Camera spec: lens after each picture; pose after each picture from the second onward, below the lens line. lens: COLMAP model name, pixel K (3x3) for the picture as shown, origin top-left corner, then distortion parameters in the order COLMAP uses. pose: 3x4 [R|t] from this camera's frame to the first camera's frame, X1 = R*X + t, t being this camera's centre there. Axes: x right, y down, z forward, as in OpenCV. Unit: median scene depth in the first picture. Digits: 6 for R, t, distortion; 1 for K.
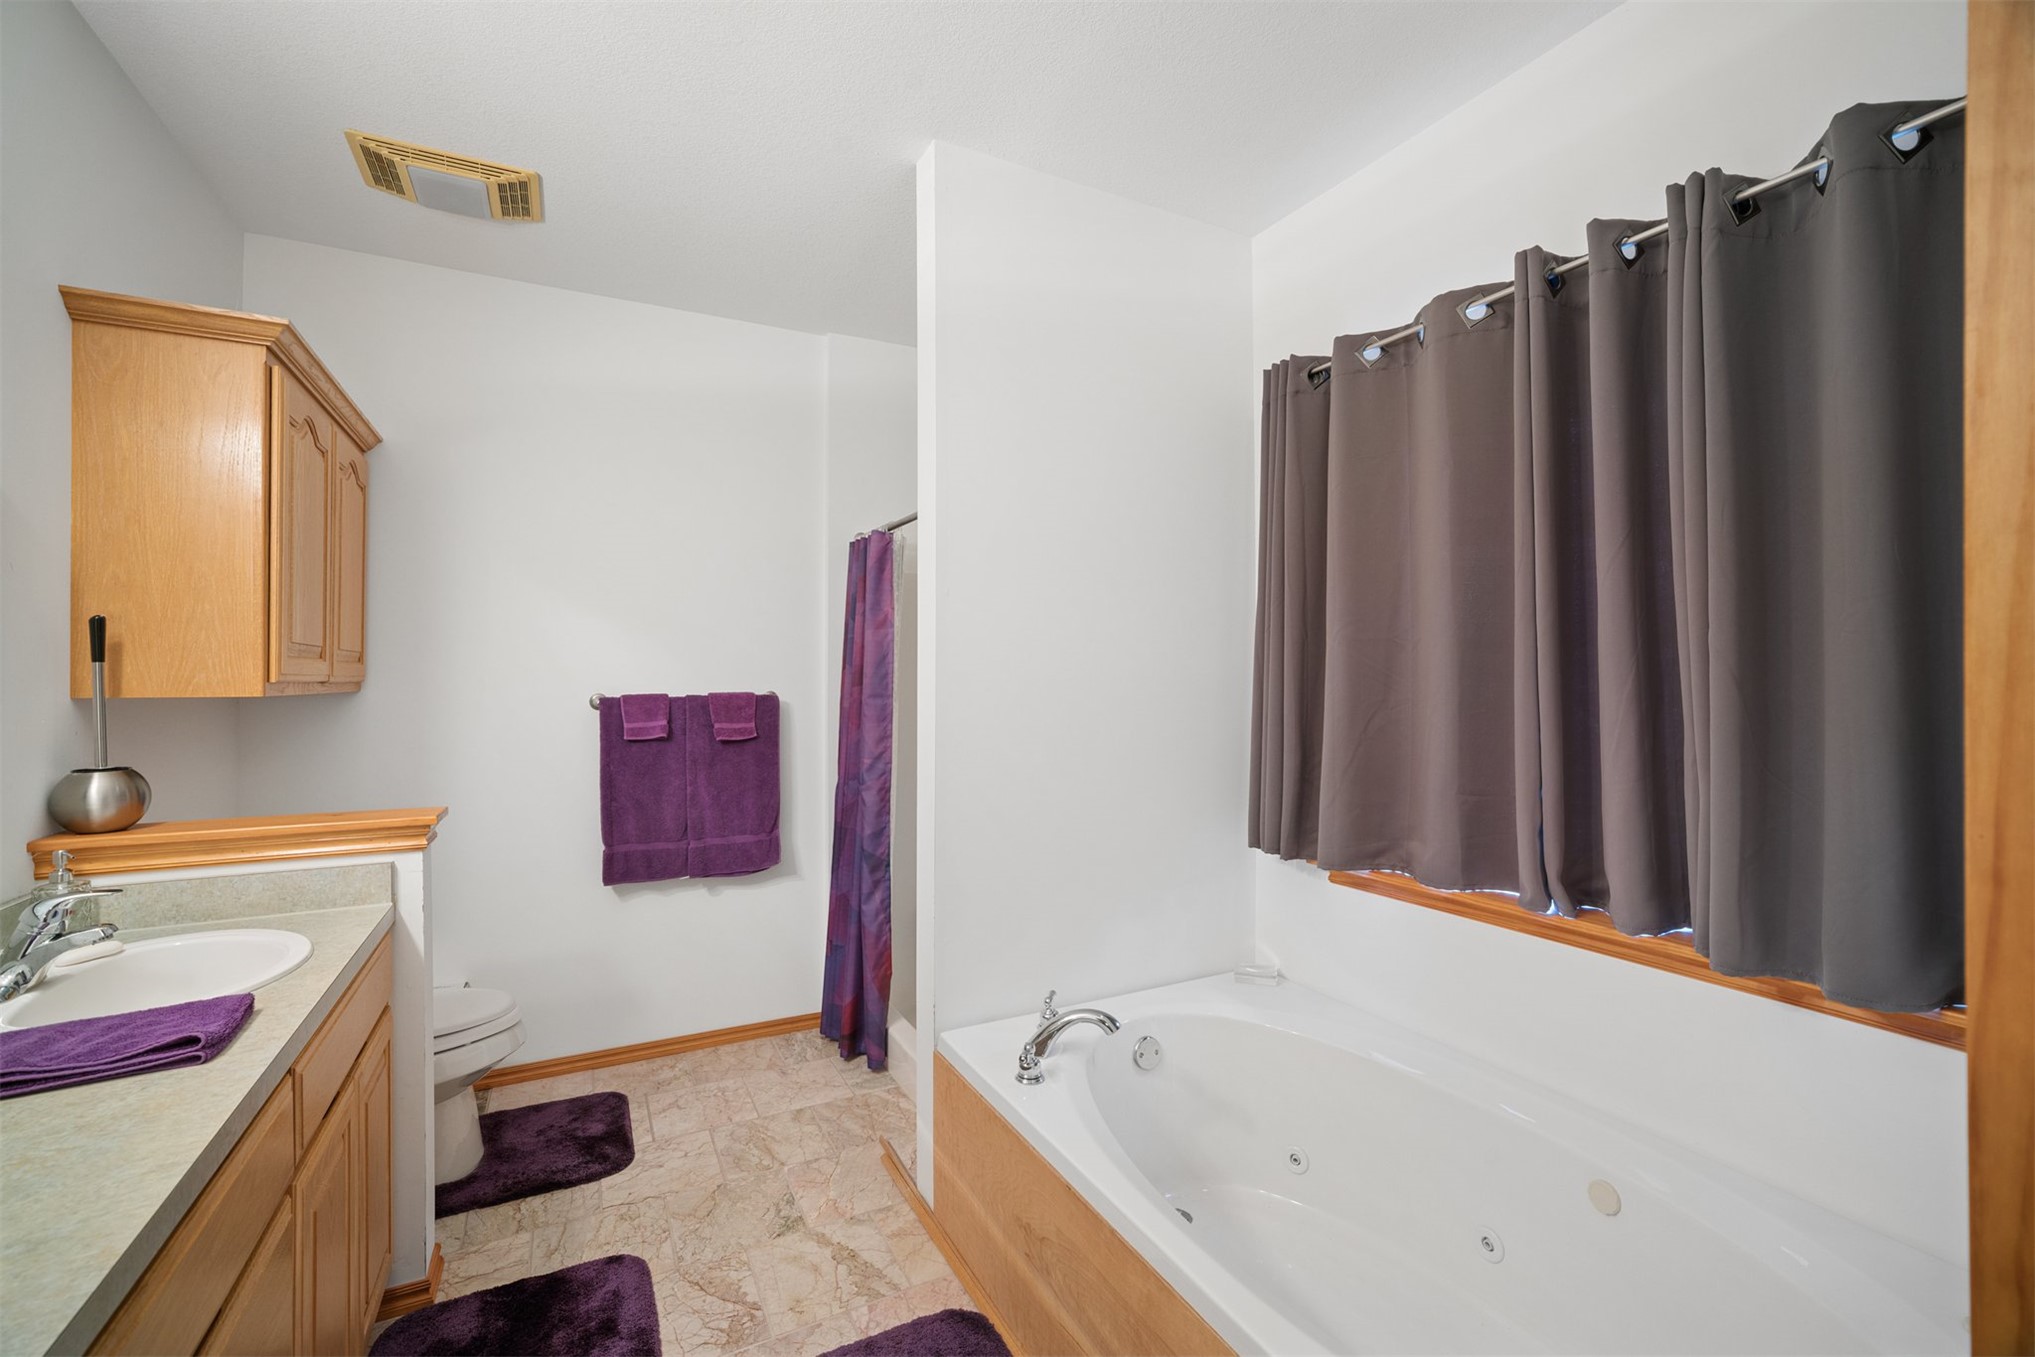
lens RADIAL K [[847.4, 0, 1003.7], [0, 847.4, 669.4], [0, 0, 1]] dist [-0.022313, 0.010467]
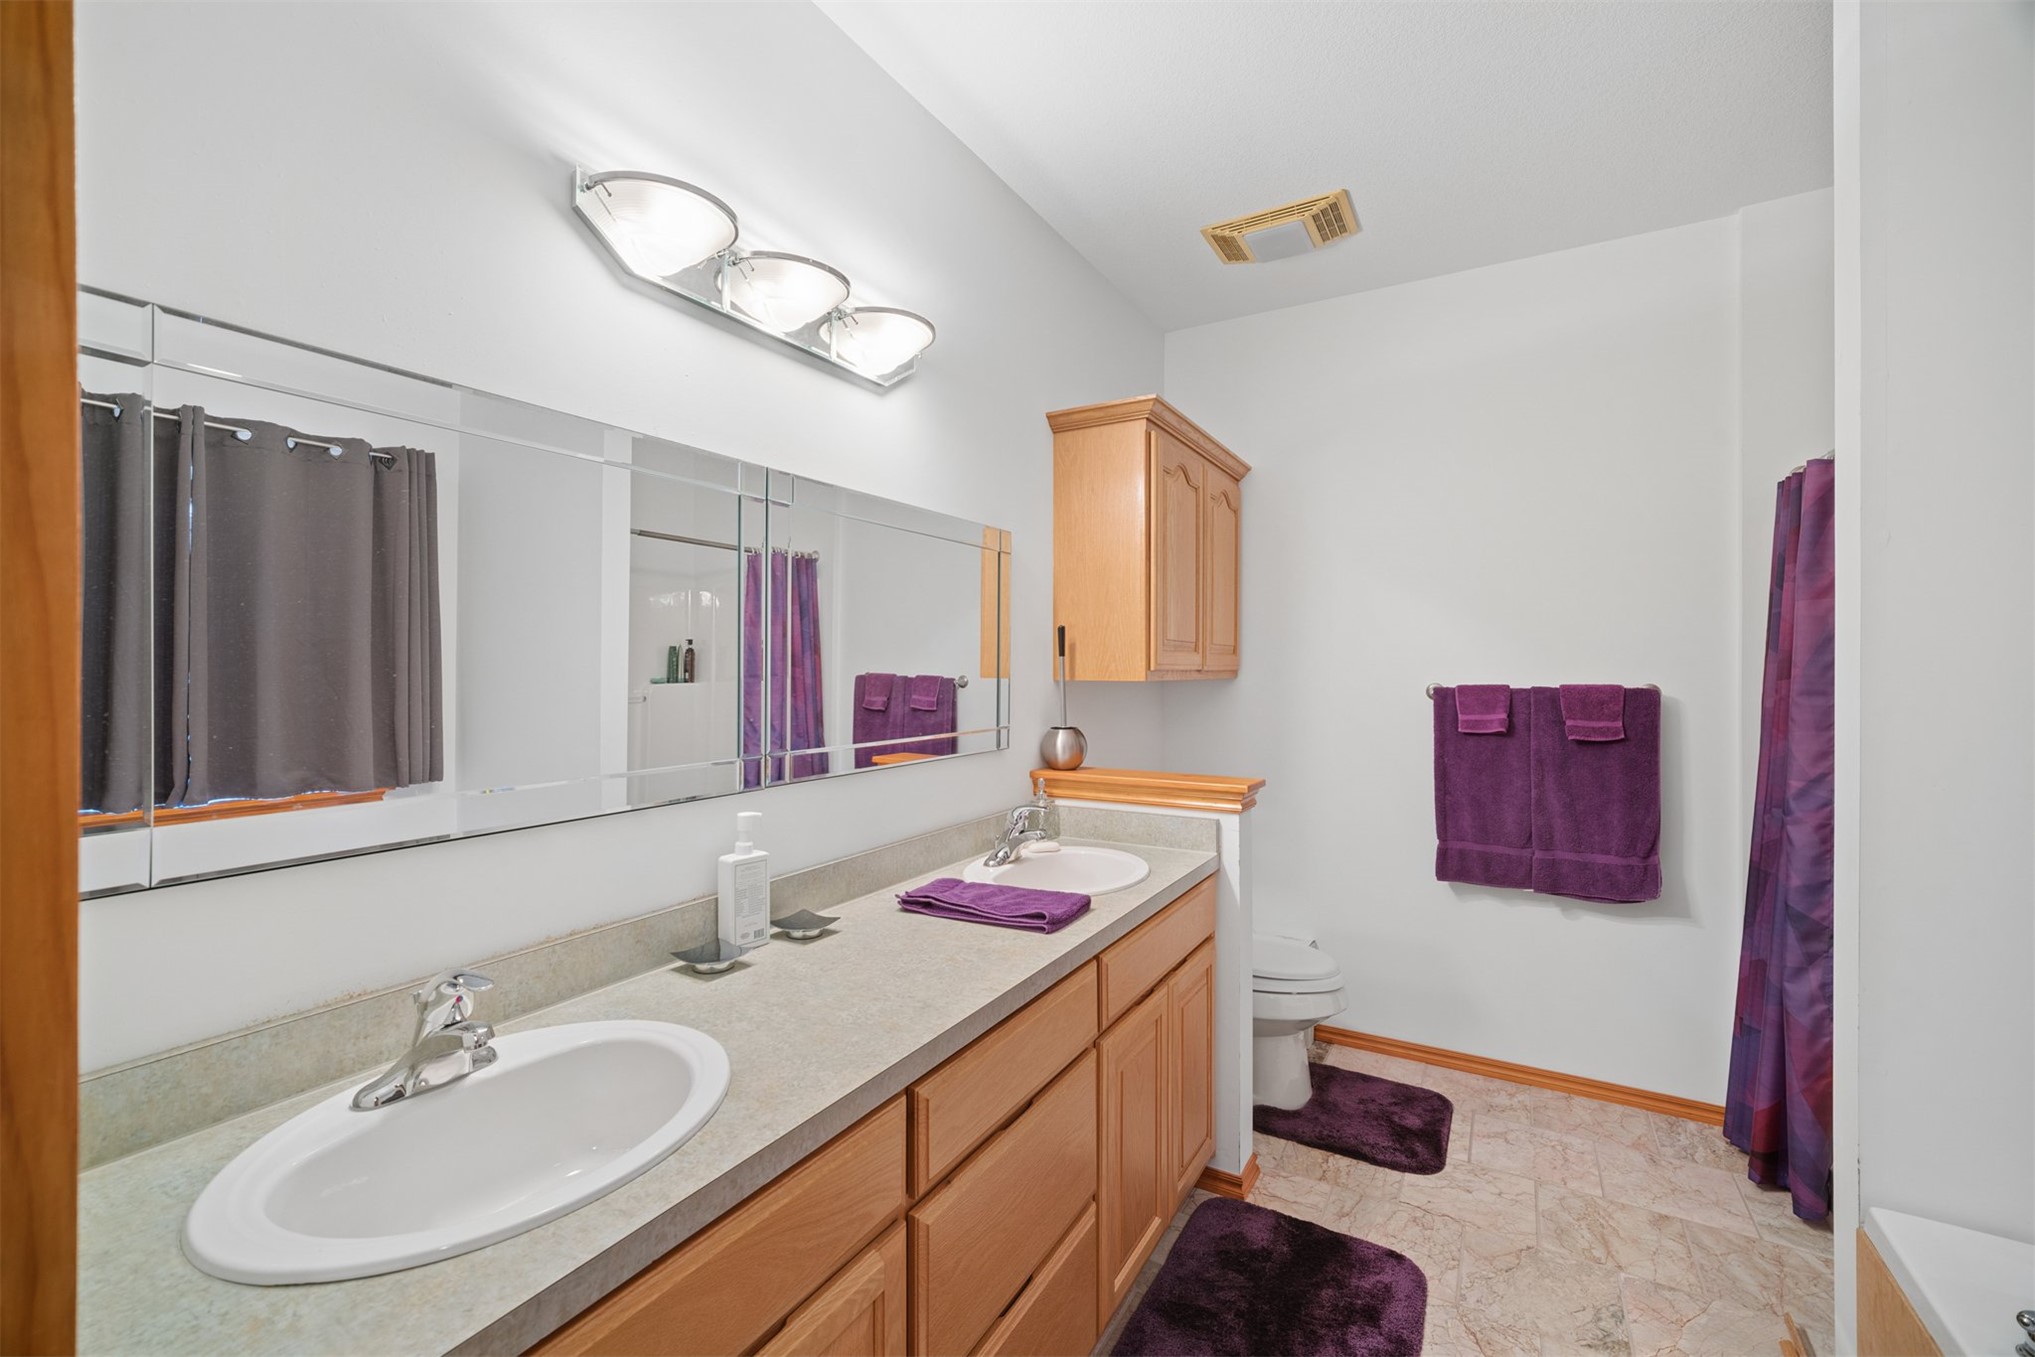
lens RADIAL K [[849.2, 0, 1009.5], [0, 849.2, 659.5], [0, 0, 1]] dist [-0.024022, 0.010566]
pose [[0.531866, -0.005410, -0.846811, 0.111974], [0.006824, 0.999975, -0.002103, -0.000267], [0.846801, -0.004660, 0.531889, 0.075498]]
